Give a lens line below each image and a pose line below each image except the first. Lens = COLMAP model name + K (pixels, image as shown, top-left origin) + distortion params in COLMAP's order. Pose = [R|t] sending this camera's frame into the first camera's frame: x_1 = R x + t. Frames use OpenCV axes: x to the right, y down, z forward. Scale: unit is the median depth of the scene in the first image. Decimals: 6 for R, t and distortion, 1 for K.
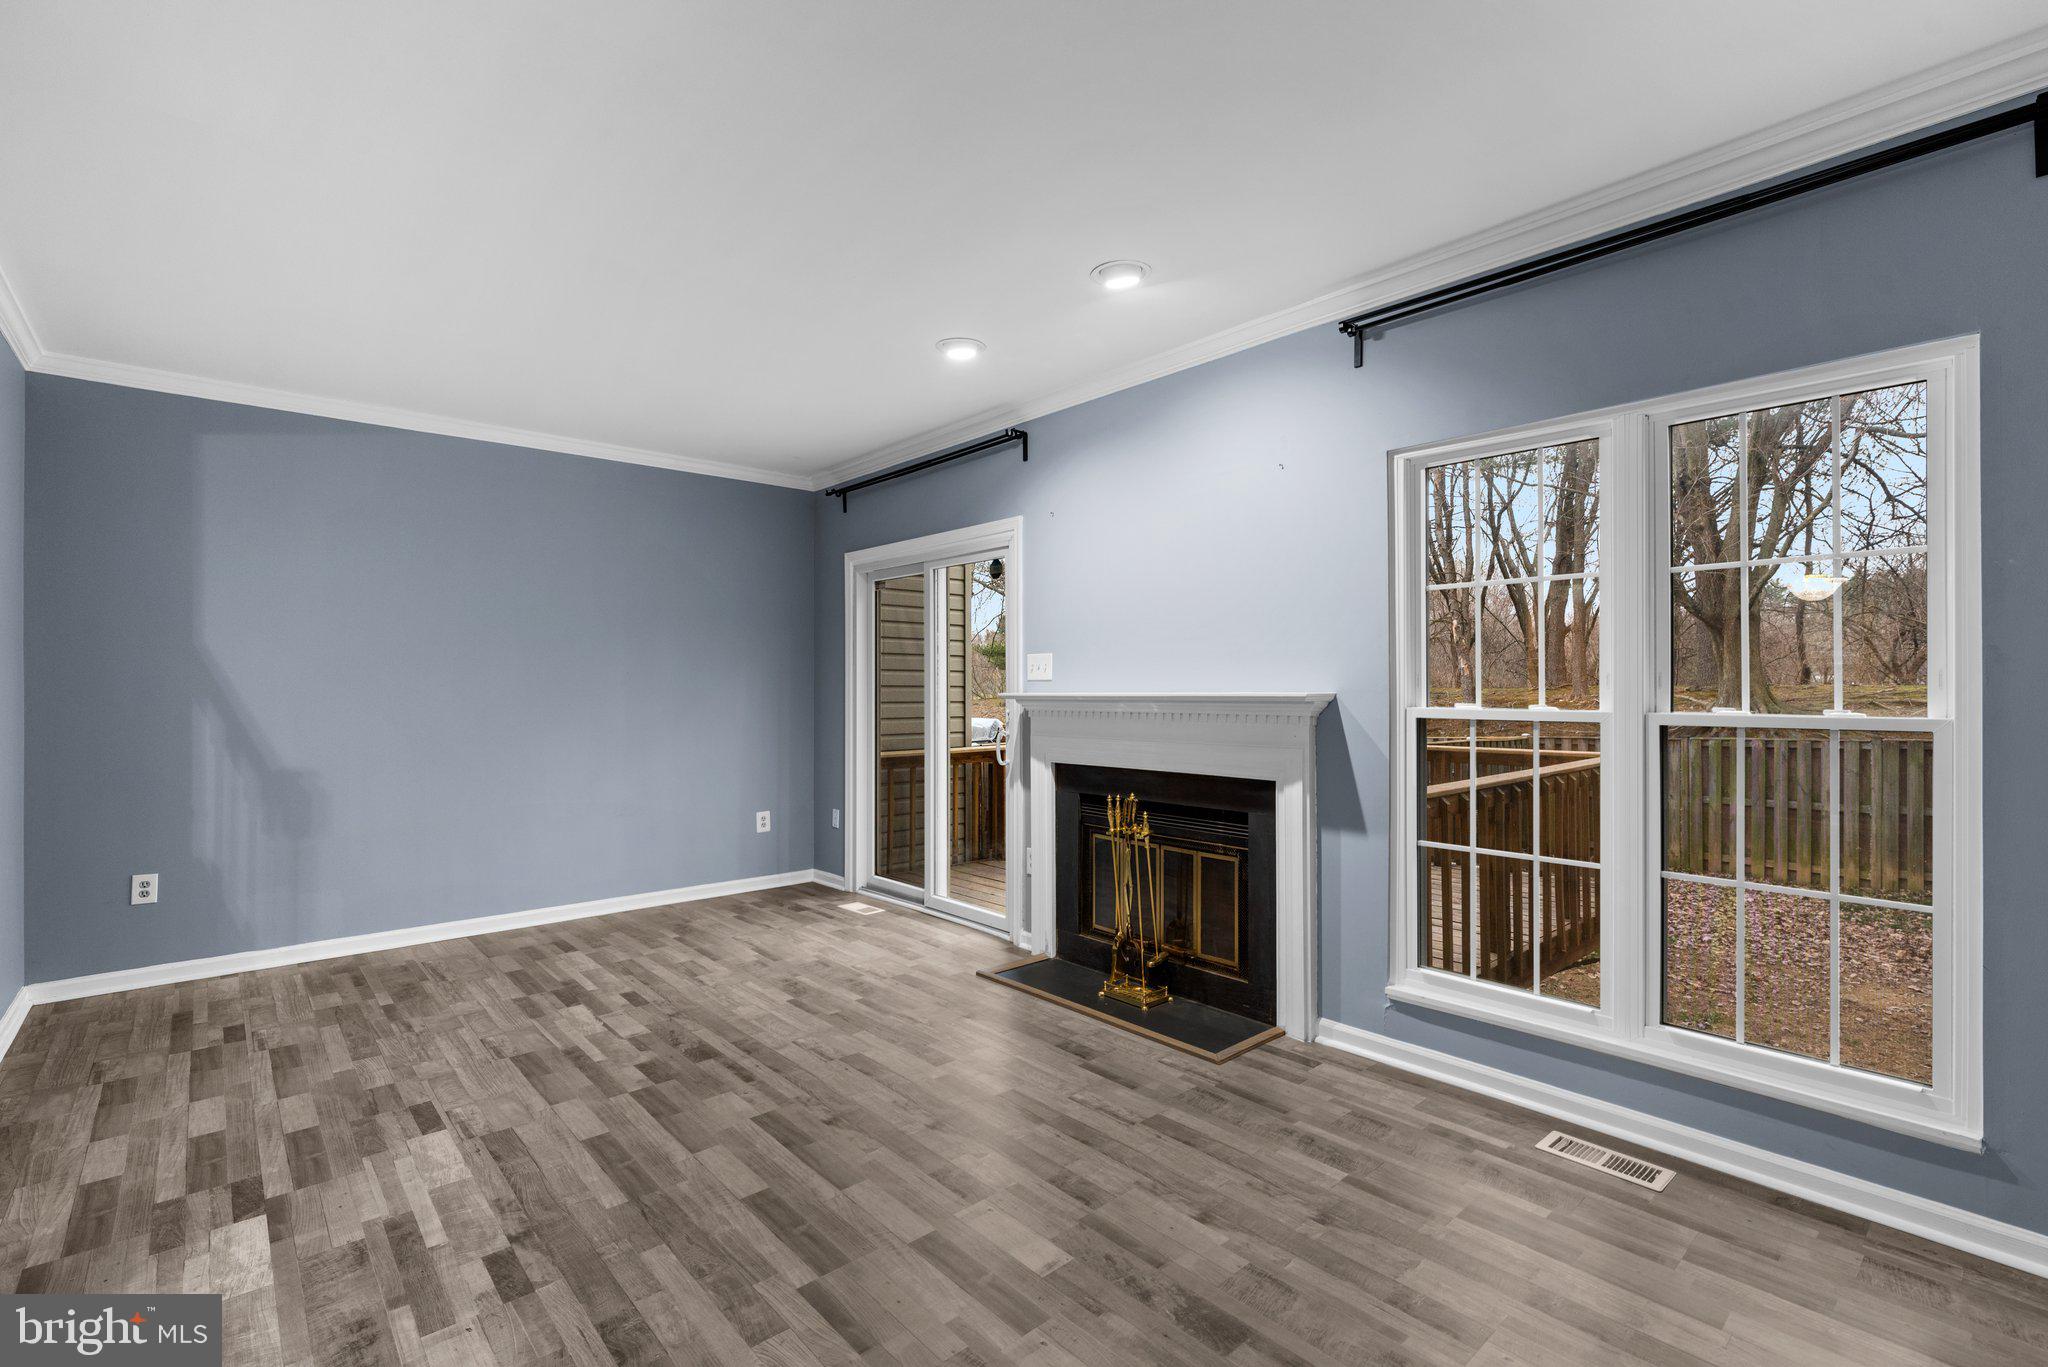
lens RADIAL K [[920.6, 0, 1031.4], [0, 920.6, 685.5], [0, 0, 1]] dist [0.001567, -0.000484]
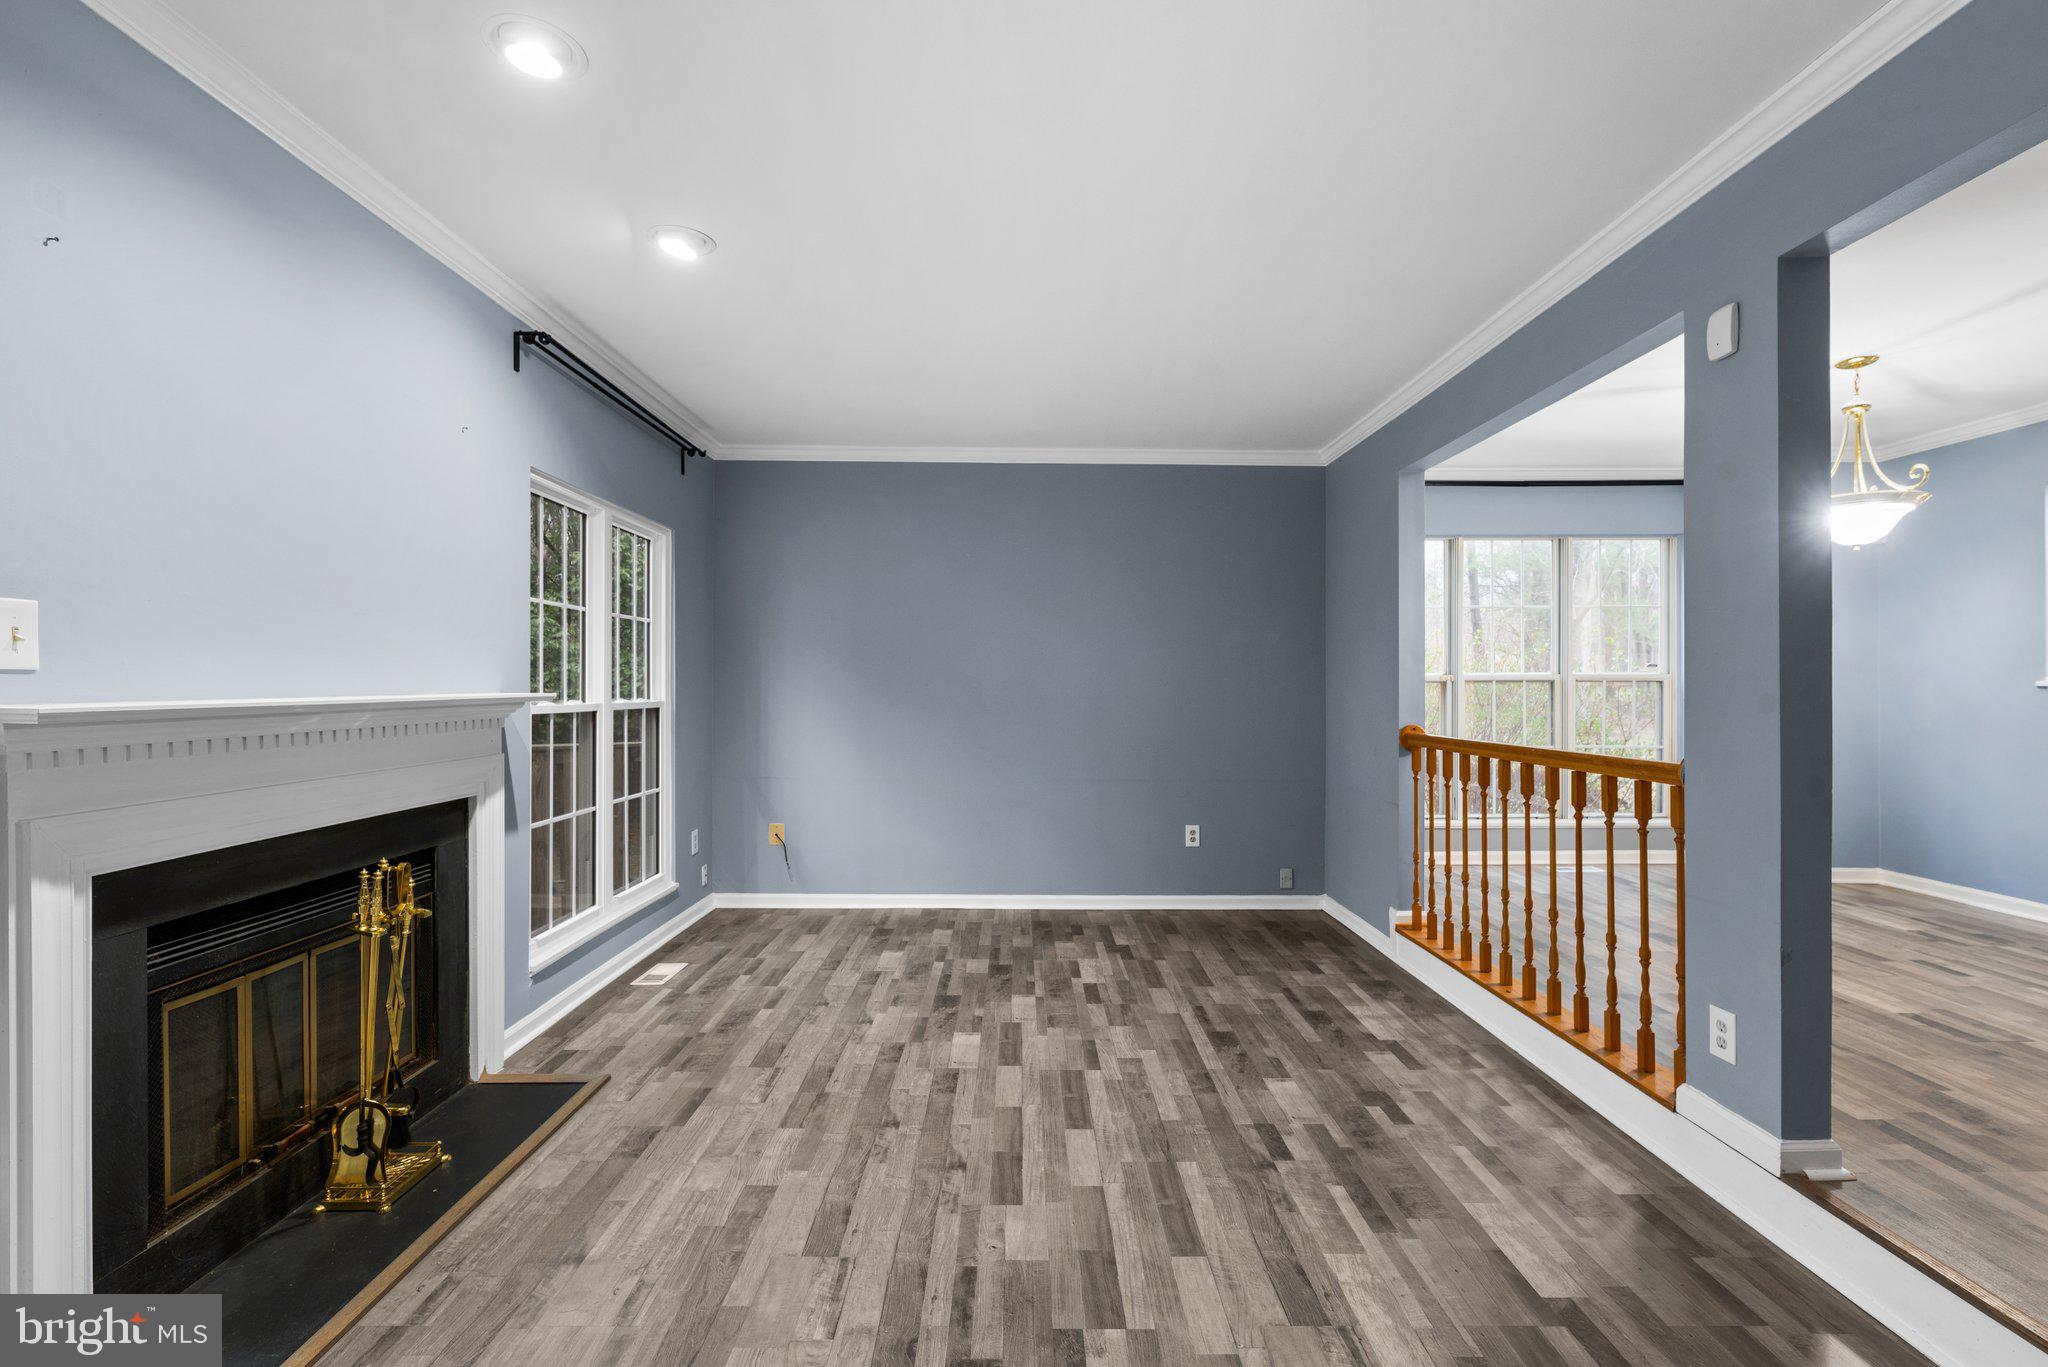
lens RADIAL K [[919.3, 0, 1022.2], [0, 919.3, 680.3], [0, 0, 1]] dist [0.001862, -0.000324]
pose [[-0.747170, 0.004659, 0.664617, -0.759076], [0.001017, 0.999982, -0.005866, 0.001383], [-0.664632, -0.003707, -0.747161, 1.432496]]
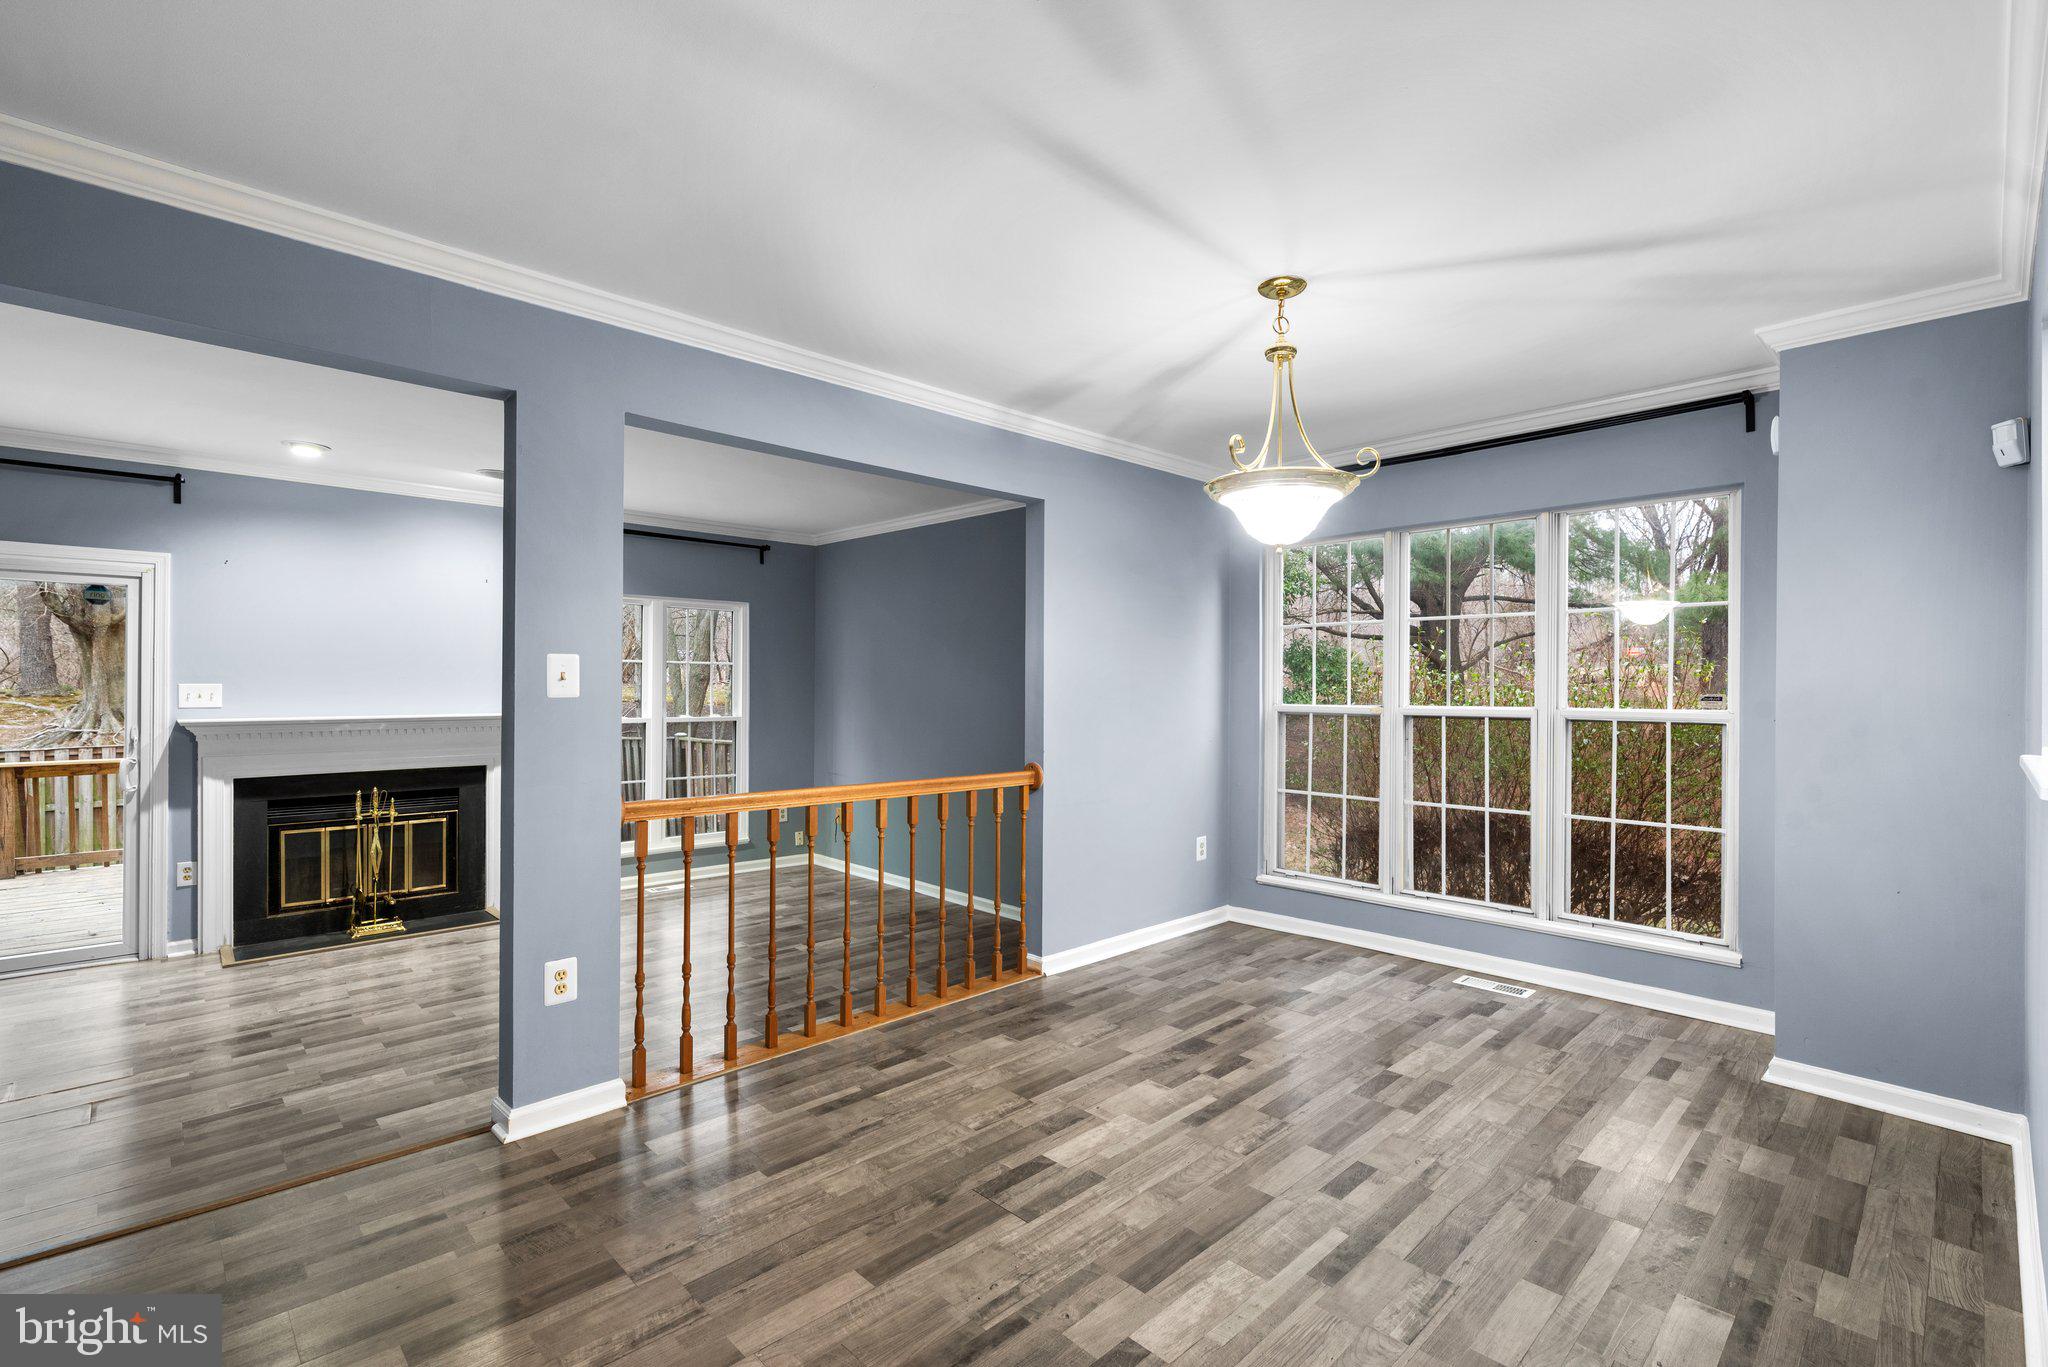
lens RADIAL K [[919.3, 0, 1022.2], [0, 919.3, 680.3], [0, 0, 1]] dist [0.001862, -0.000324]
pose [[-0.034009, 0.009472, 0.999377, -1.625060], [-0.006810, 0.999930, -0.009709, -0.050087], [-0.999398, -0.007136, -0.033943, 0.069585]]
